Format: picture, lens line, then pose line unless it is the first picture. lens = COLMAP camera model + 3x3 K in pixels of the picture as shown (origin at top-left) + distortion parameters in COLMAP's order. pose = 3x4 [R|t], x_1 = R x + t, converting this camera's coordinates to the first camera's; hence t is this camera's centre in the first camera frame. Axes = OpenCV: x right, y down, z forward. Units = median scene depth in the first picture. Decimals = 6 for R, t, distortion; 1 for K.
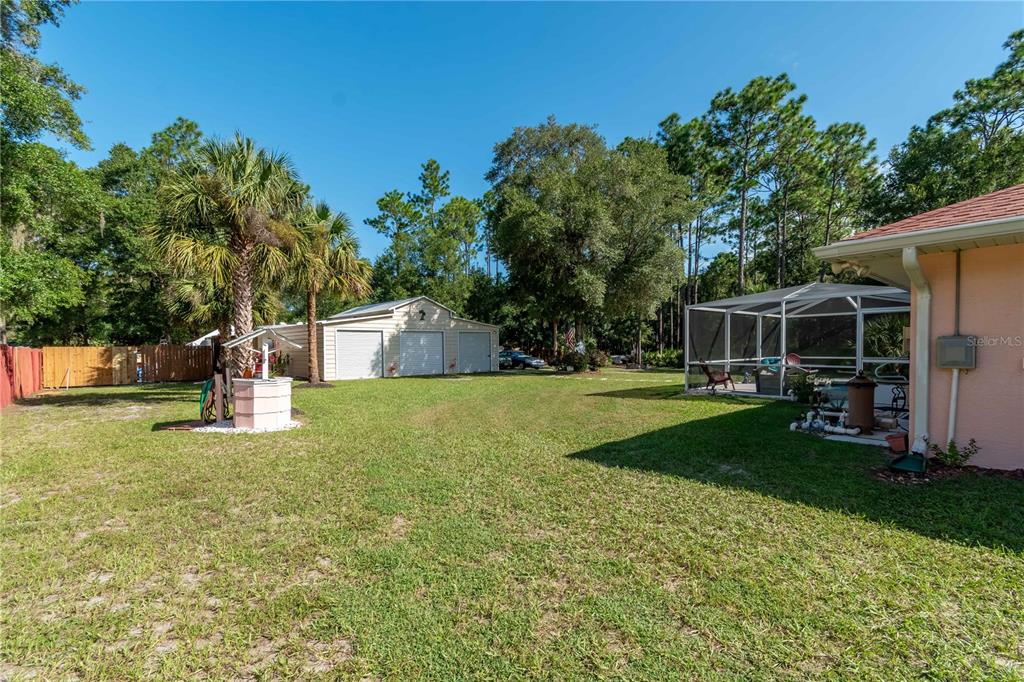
lens RADIAL K [[455.1, 0, 512.6], [0, 455.1, 361.2], [0, 0, 1]] dist [0.000203, 0.000028]
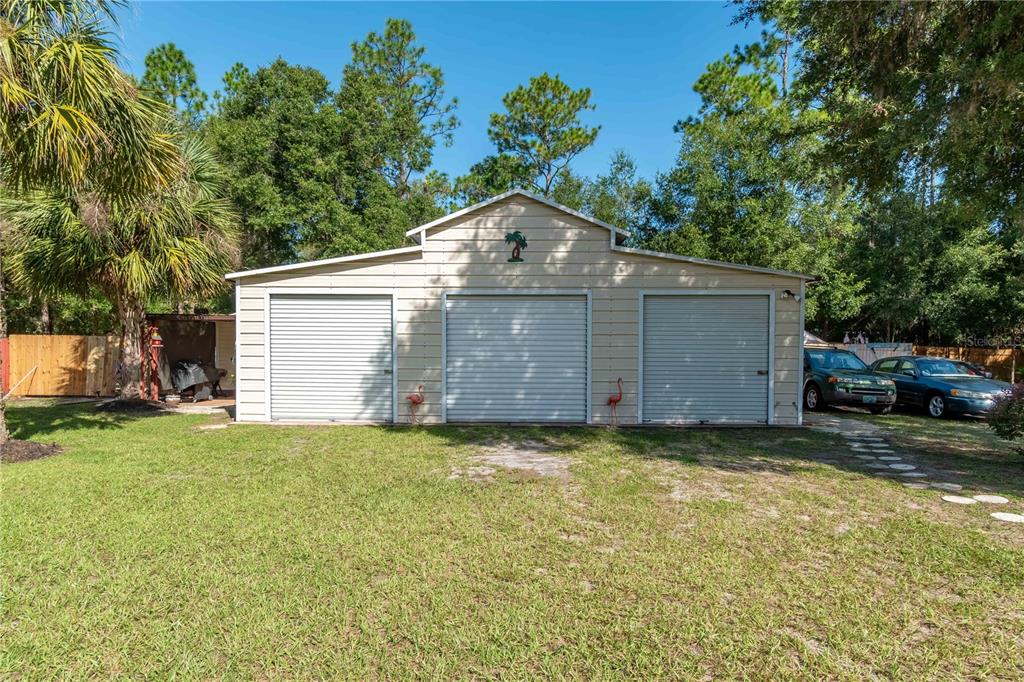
lens RADIAL K [[606.0, 0, 515.2], [0, 606.0, 374.4], [0, 0, 1]] dist [0.000124, 0.001603]
pose [[0.747997, 0.046051, -0.662103, 0.108051], [-0.033673, 0.998938, 0.031437, -0.022705], [0.662847, -0.001220, 0.748754, 0.695358]]
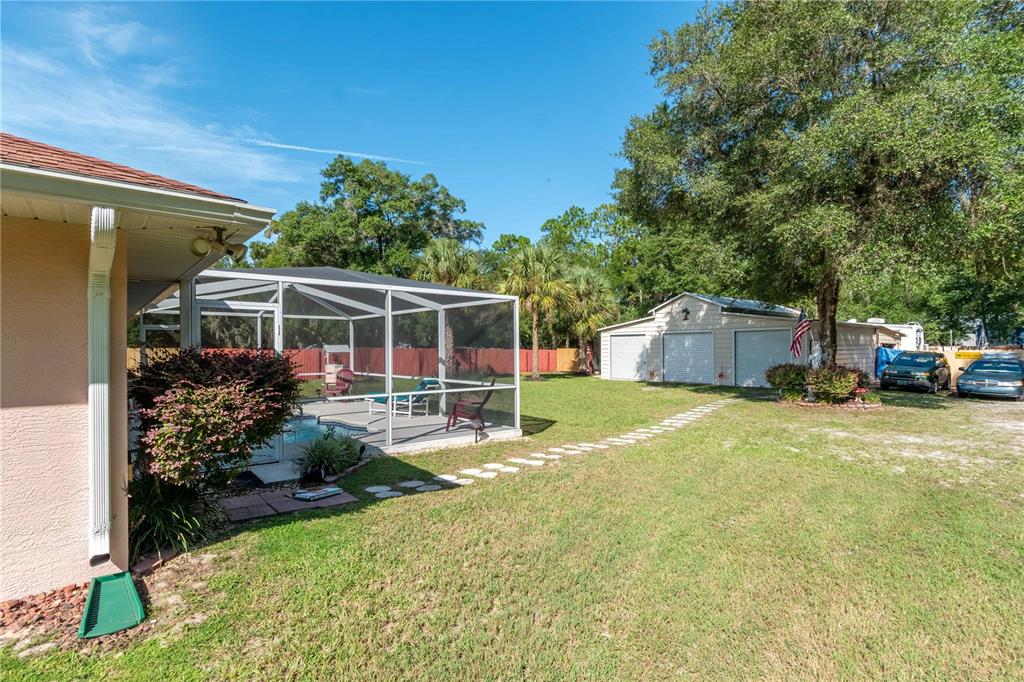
lens RADIAL K [[499.3, 0, 512.0], [0, 499.3, 341.0], [0, 0, 1]] dist [-0.001000, -0.000022]
pose [[-0.011037, -0.005113, -0.999926, 0.796985], [-0.026943, 0.999625, -0.004814, -0.038908], [0.999576, 0.026888, -0.011171, 0.713014]]
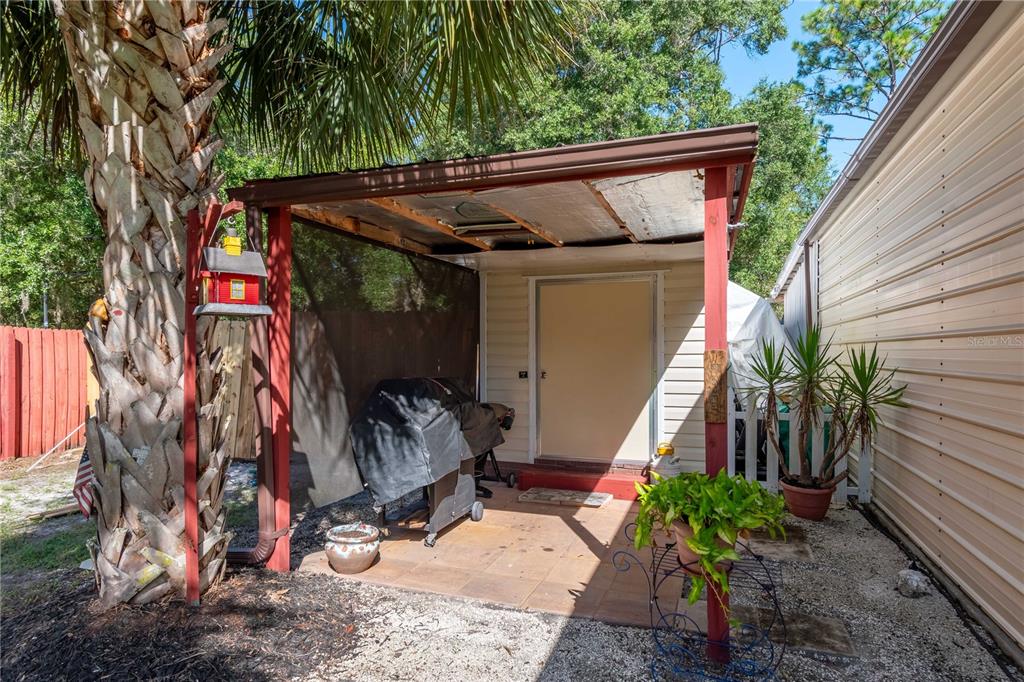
lens RADIAL K [[569.9, 0, 512.4], [0, 569.9, 372.4], [0, 0, 1]] dist [0.002138, 0.000180]
pose [[0.497727, 0.041468, -0.866342, -0.438411], [-0.032568, 0.999046, 0.029109, -0.014658], [0.866722, 0.013727, 0.498603, 0.896781]]
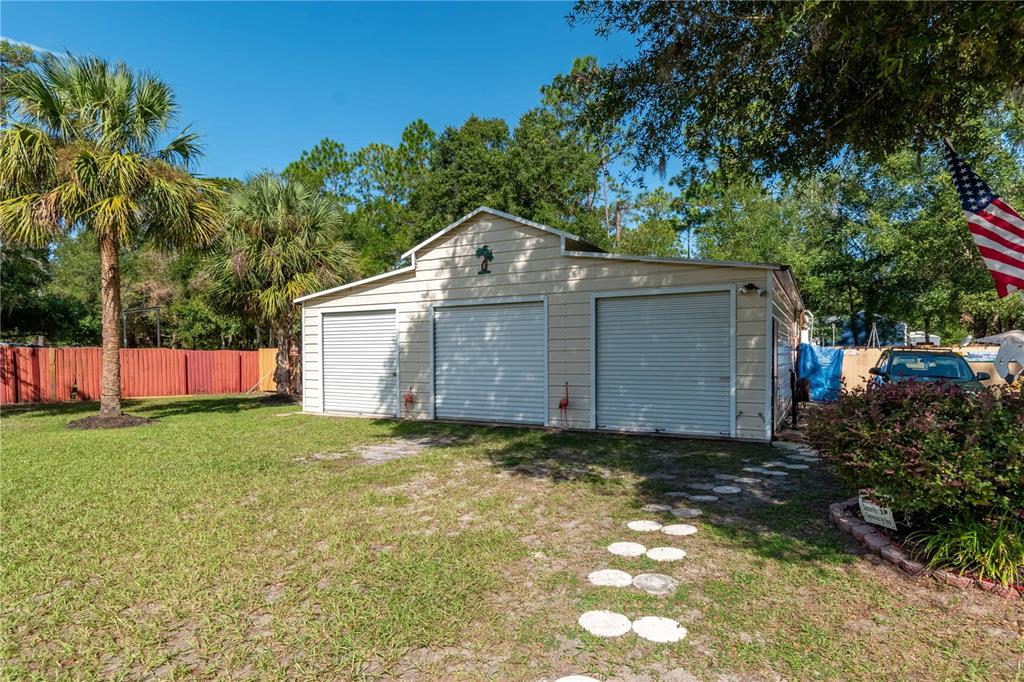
lens RADIAL K [[569.9, 0, 512.4], [0, 569.9, 372.4], [0, 0, 1]] dist [0.002138, 0.000180]
pose [[0.362207, 0.036443, -0.931385, 0.252775], [-0.030088, 0.999172, 0.027394, -0.026105], [0.931612, 0.018101, 0.363004, 0.897492]]
